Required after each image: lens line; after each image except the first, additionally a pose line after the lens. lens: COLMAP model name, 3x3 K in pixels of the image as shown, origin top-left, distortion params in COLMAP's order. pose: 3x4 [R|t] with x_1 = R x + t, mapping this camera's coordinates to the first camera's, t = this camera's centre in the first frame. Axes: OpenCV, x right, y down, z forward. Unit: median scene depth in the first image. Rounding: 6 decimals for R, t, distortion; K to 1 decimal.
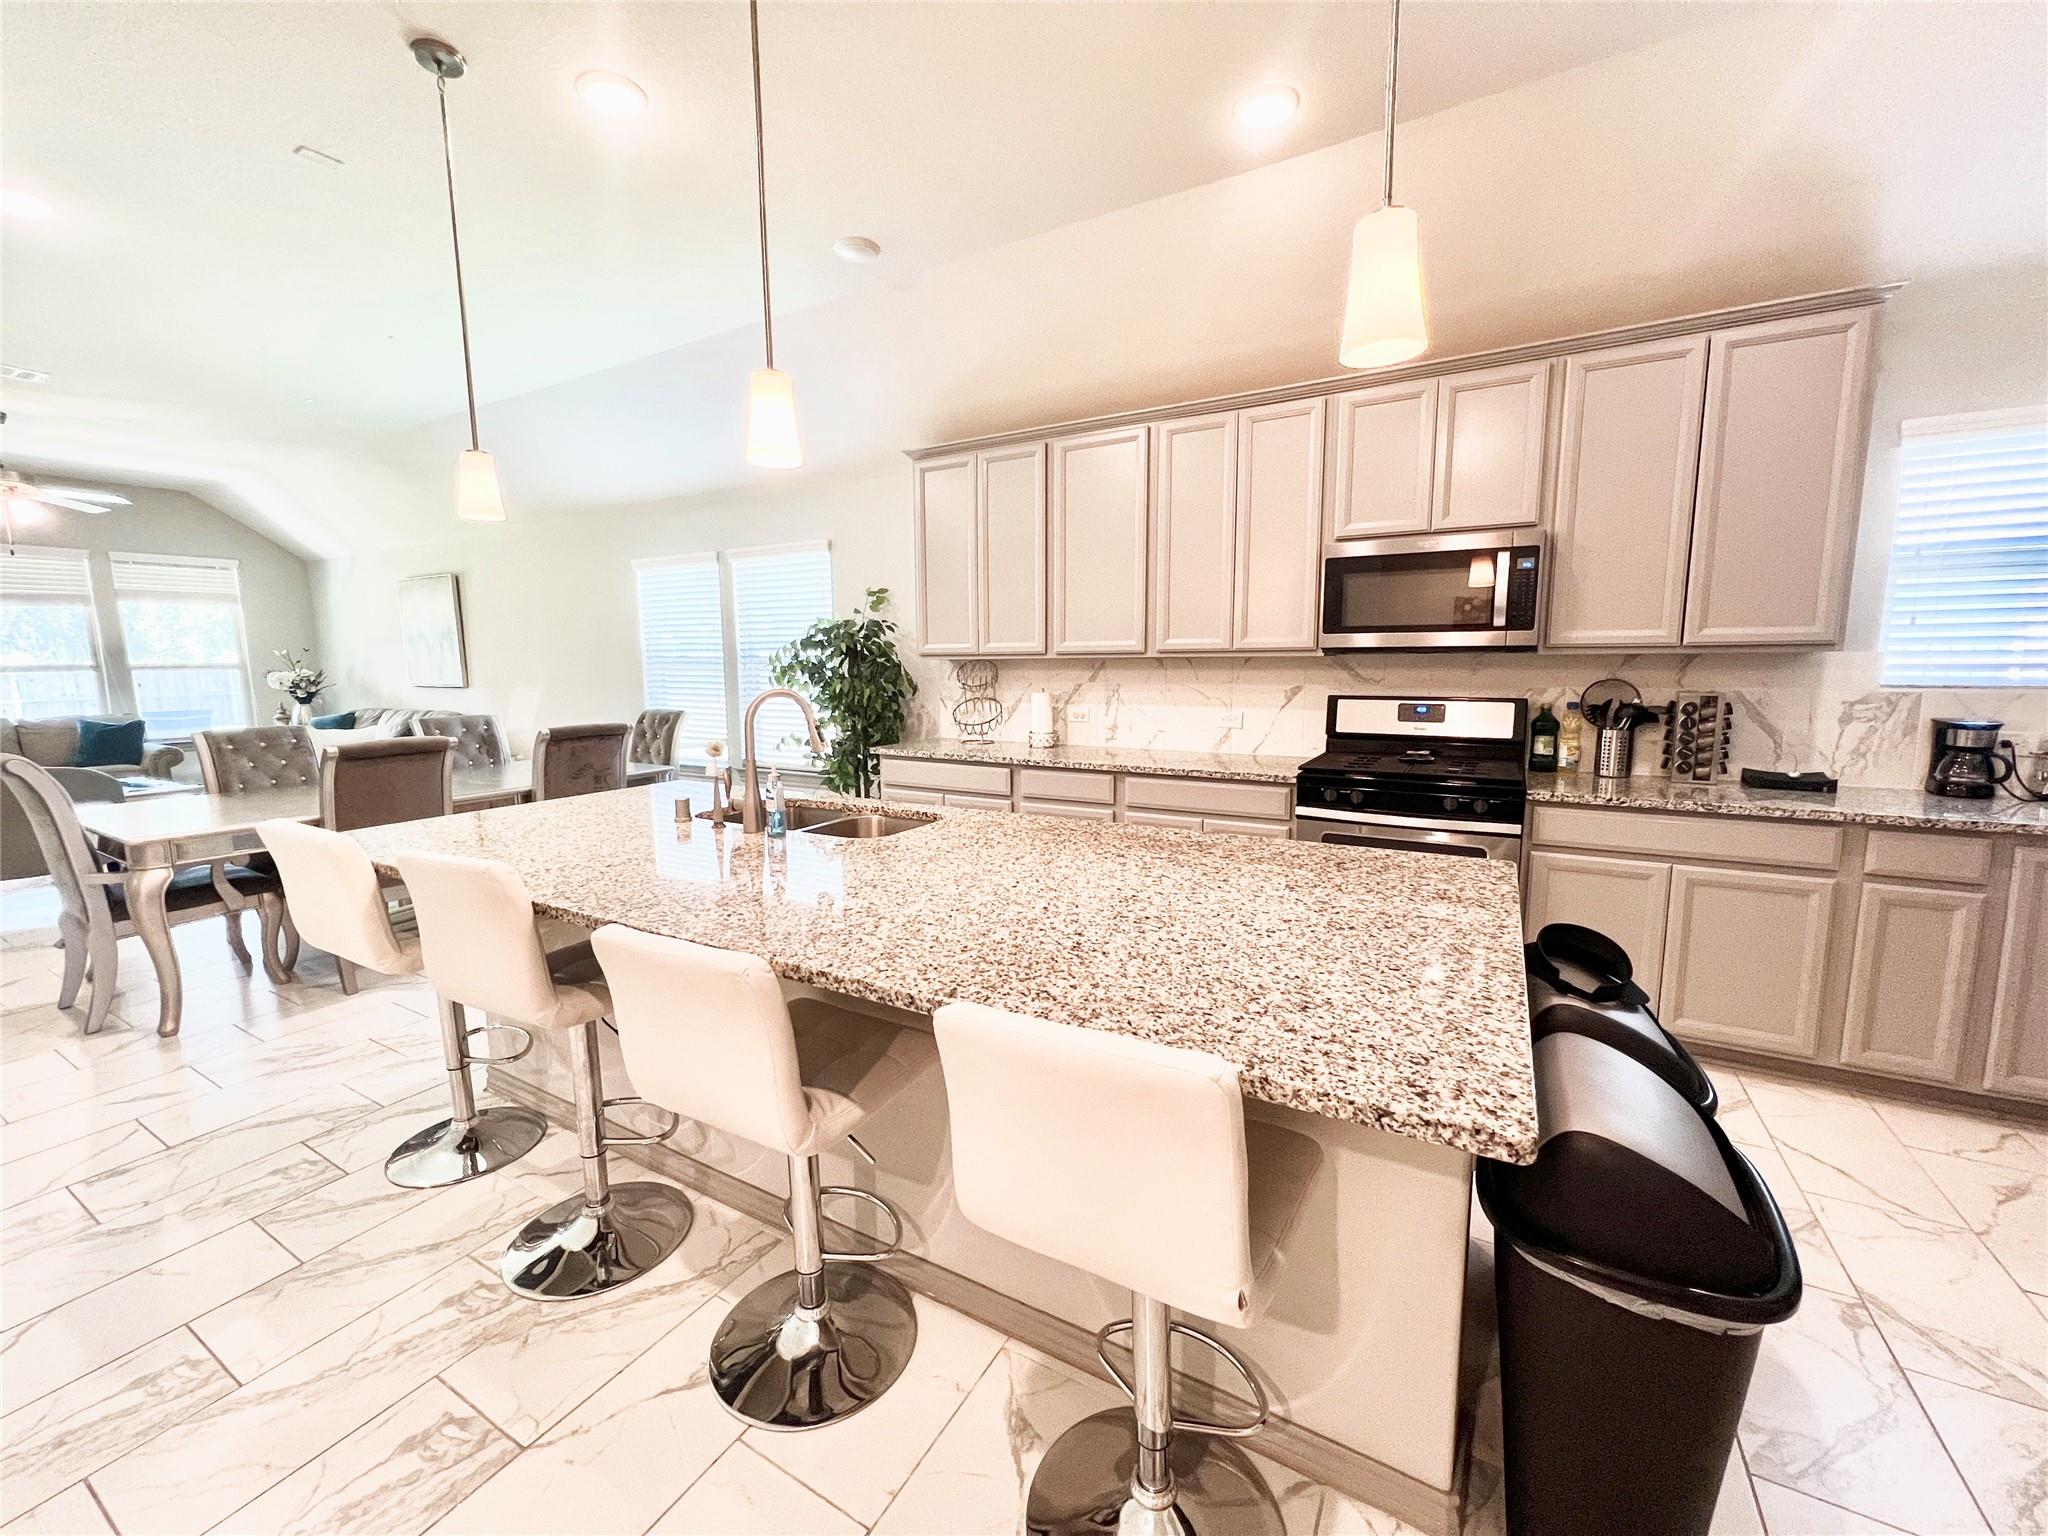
lens RADIAL K [[819.8, 0, 1024.0], [0, 819.8, 768.0], [0, 0, 1]] dist [0.006425, 0.000266]
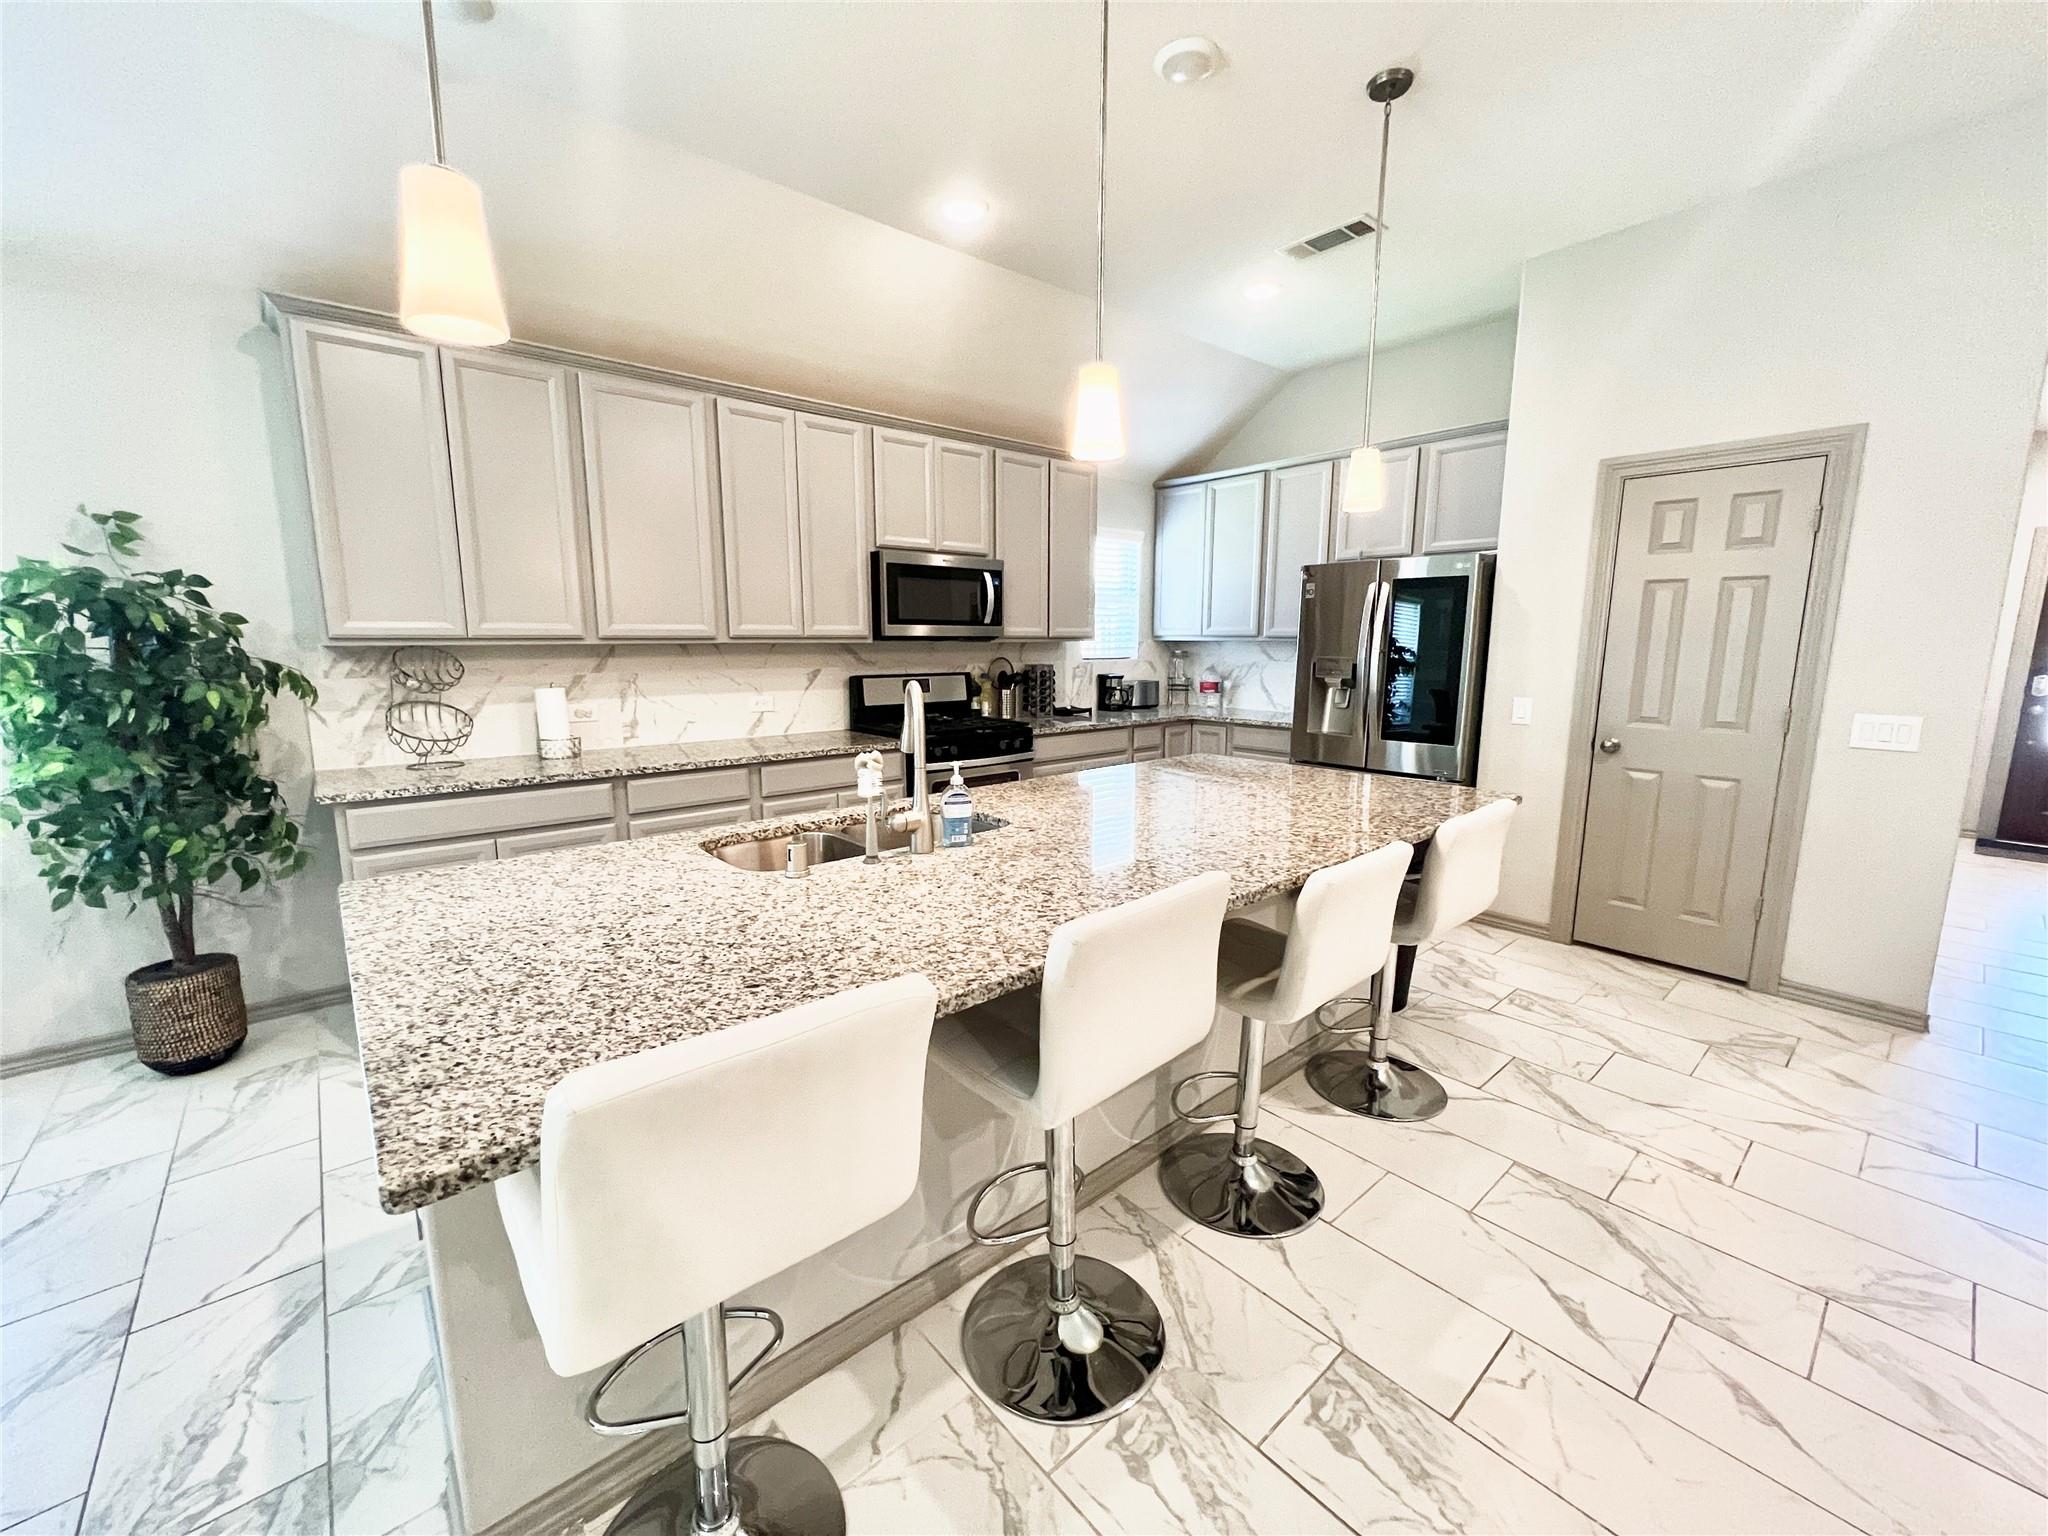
lens RADIAL K [[816.0, 0, 1024.0], [0, 816.0, 768.0], [0, 0, 1]] dist [-0.001810, -0.000175]
pose [[0.327345, -0.137990, 0.934775, -0.738772], [0.127886, 0.986647, 0.100863, -0.049819], [-0.936210, 0.086528, 0.340621, 0.427512]]
